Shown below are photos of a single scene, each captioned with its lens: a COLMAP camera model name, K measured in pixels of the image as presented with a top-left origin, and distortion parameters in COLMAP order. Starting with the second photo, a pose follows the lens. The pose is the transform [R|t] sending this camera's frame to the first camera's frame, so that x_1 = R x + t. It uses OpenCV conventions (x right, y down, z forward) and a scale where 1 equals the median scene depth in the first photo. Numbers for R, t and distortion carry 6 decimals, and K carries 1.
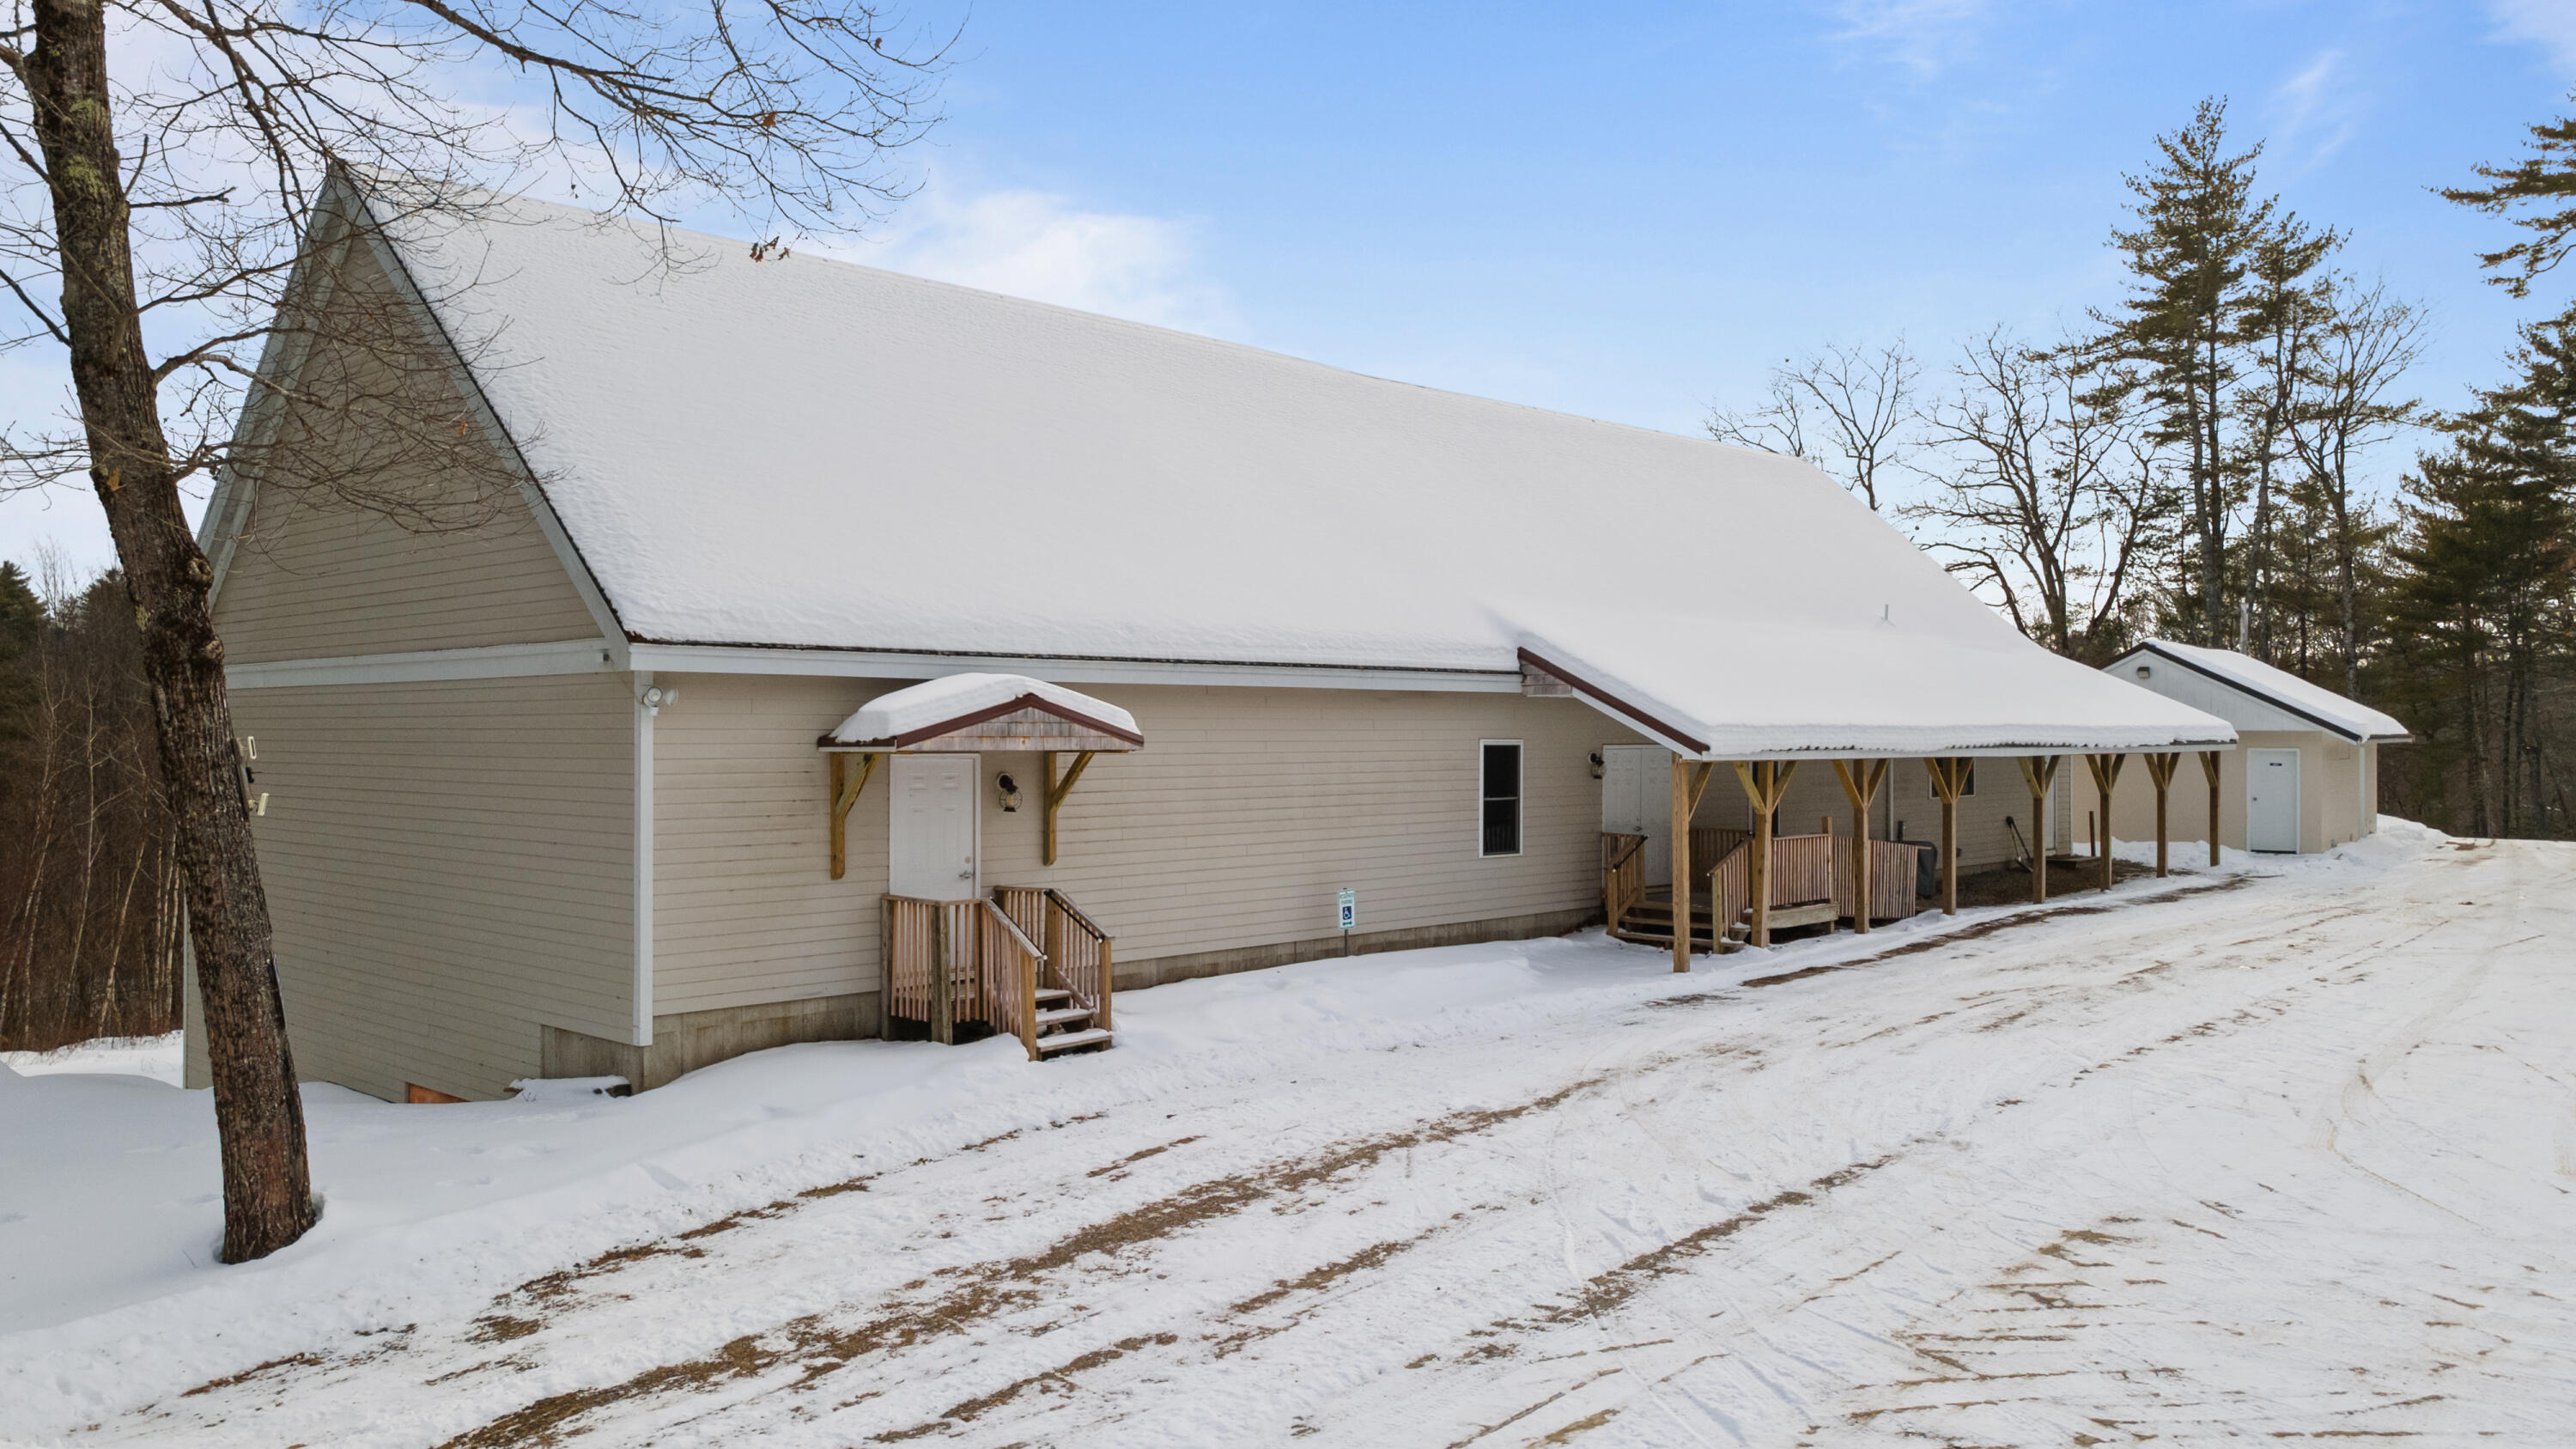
lens RADIAL K [[2026.6, 0, 1287.1], [0, 2026.6, 765.5], [0, 0, 1]] dist [0.002142, 0.006360]
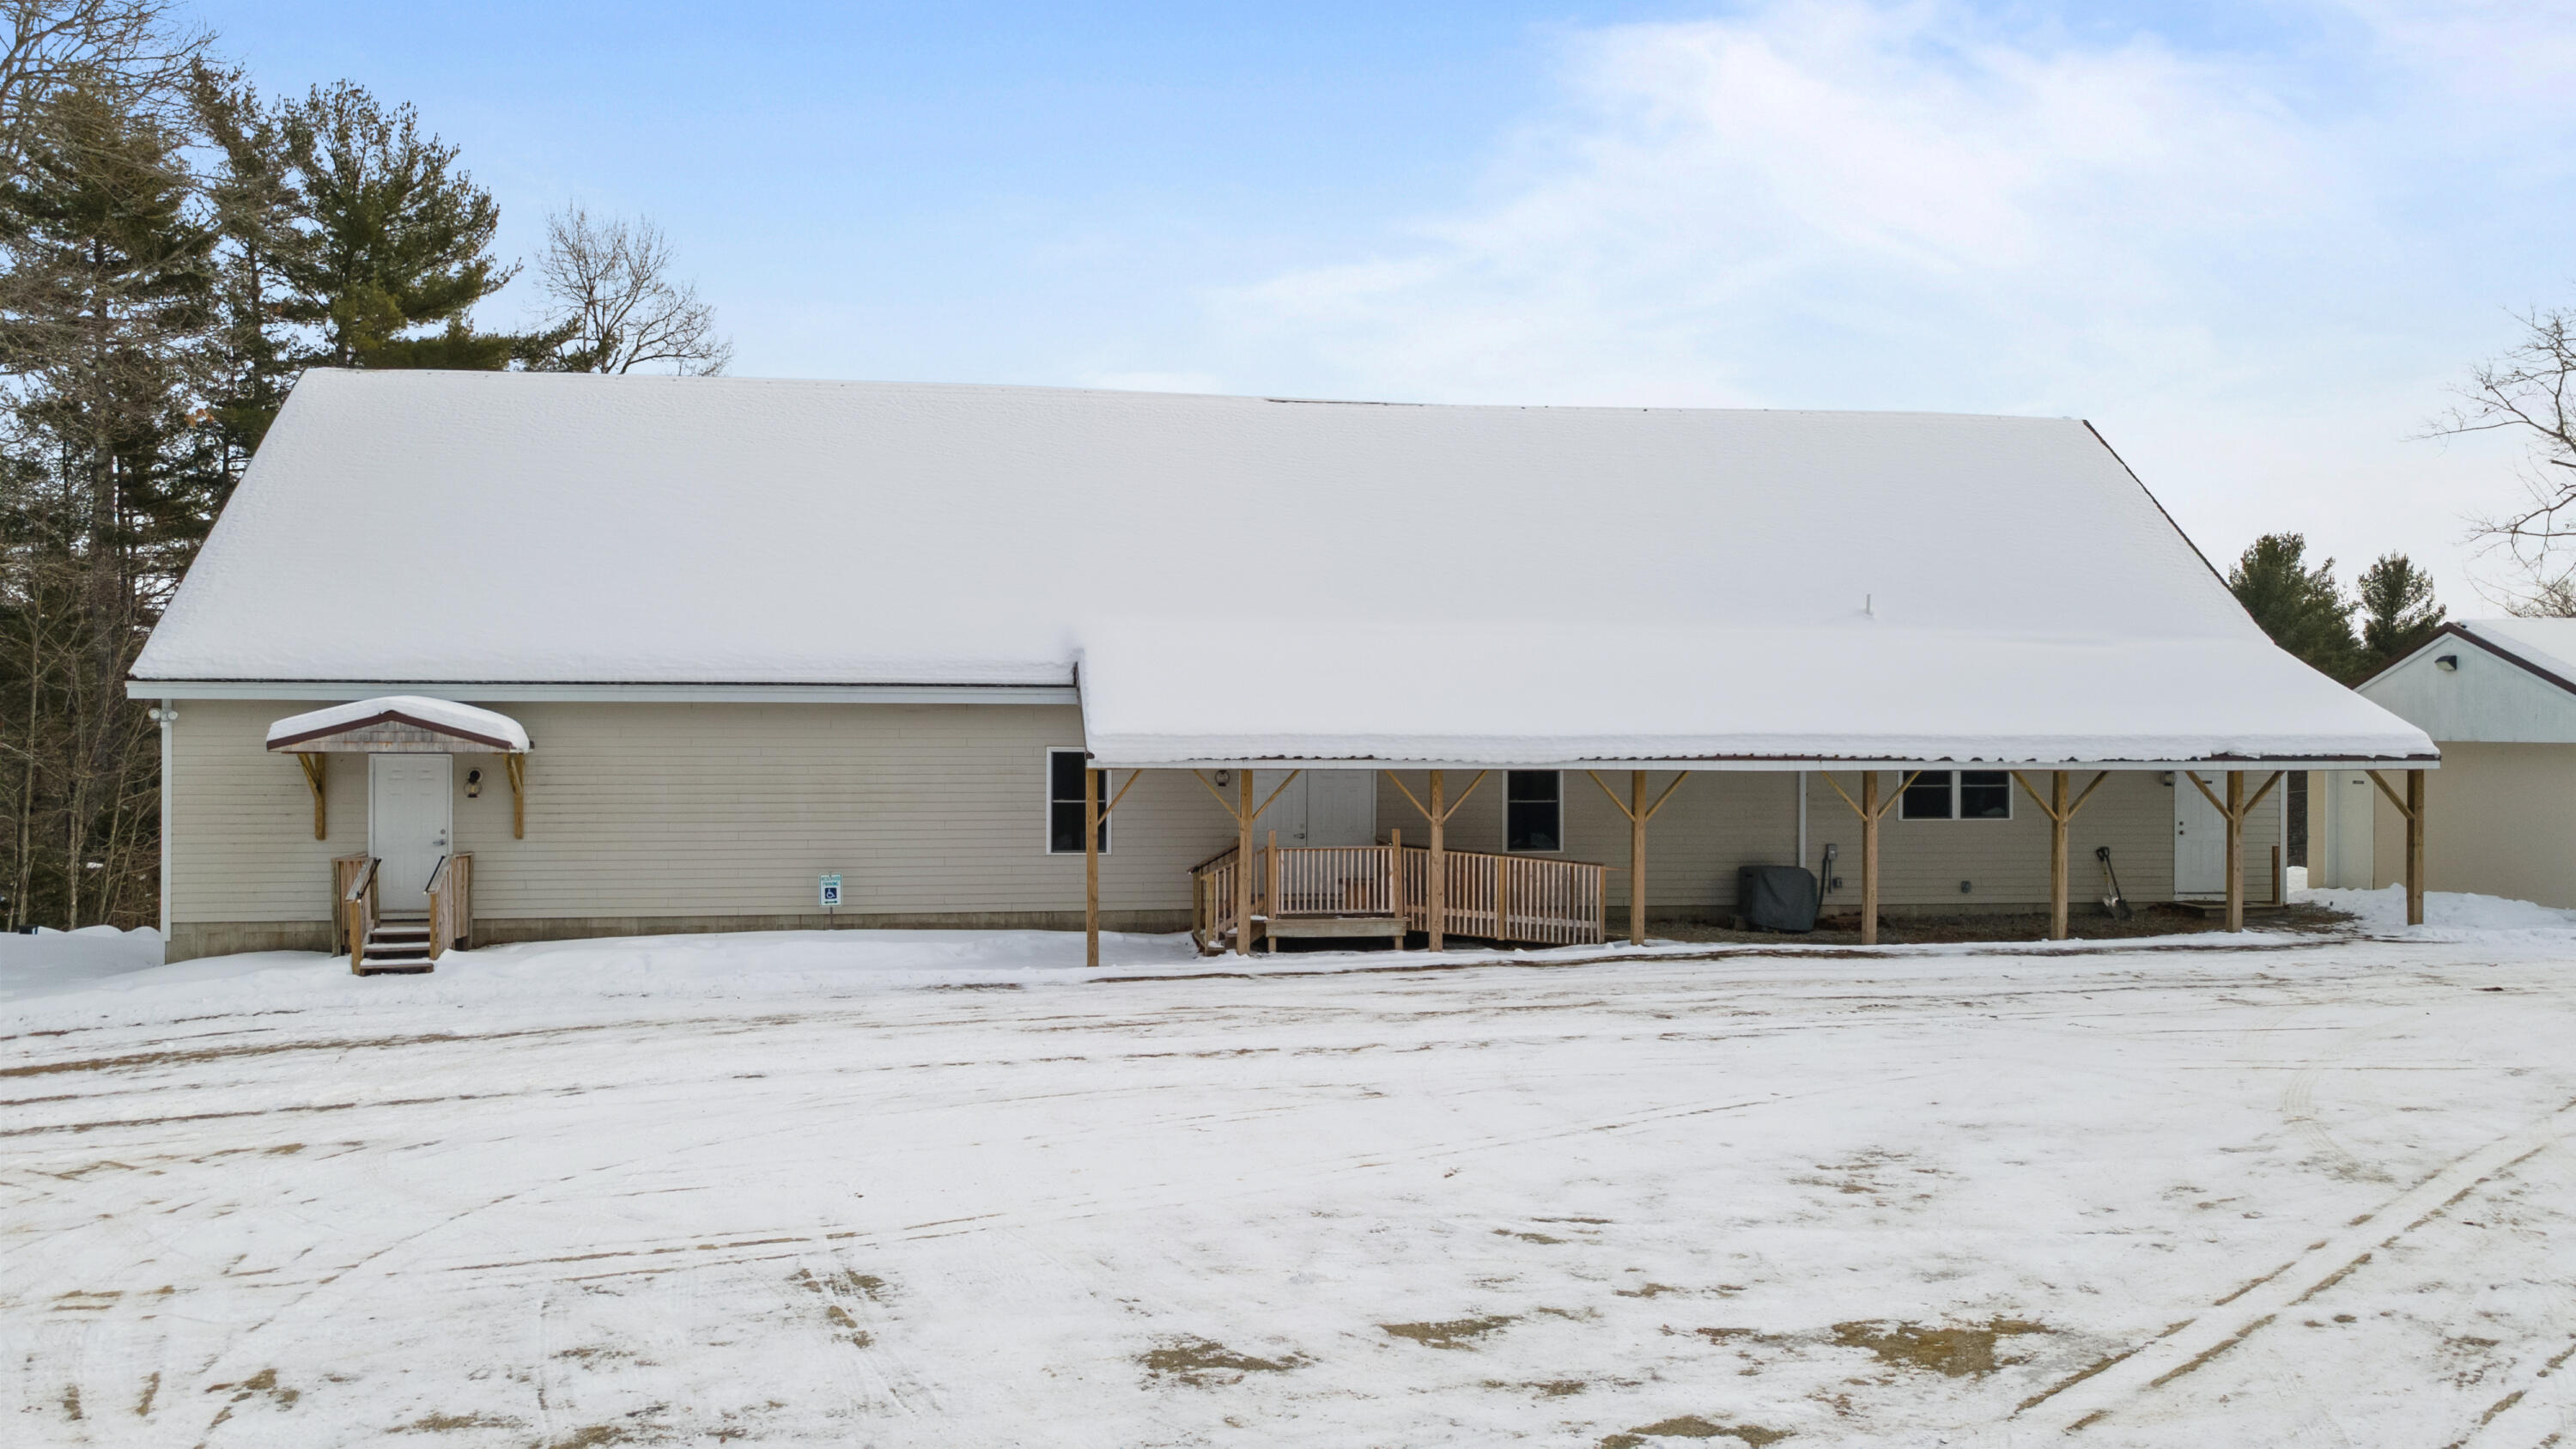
lens RADIAL K [[2026.6, 0, 1287.1], [0, 2026.6, 765.5], [0, 0, 1]] dist [0.002142, 0.006360]
pose [[0.771903, 0.011687, -0.635633, 1.070543], [-0.013159, 0.999911, 0.002404, -0.008453], [0.635605, 0.006509, 0.771987, 0.279701]]
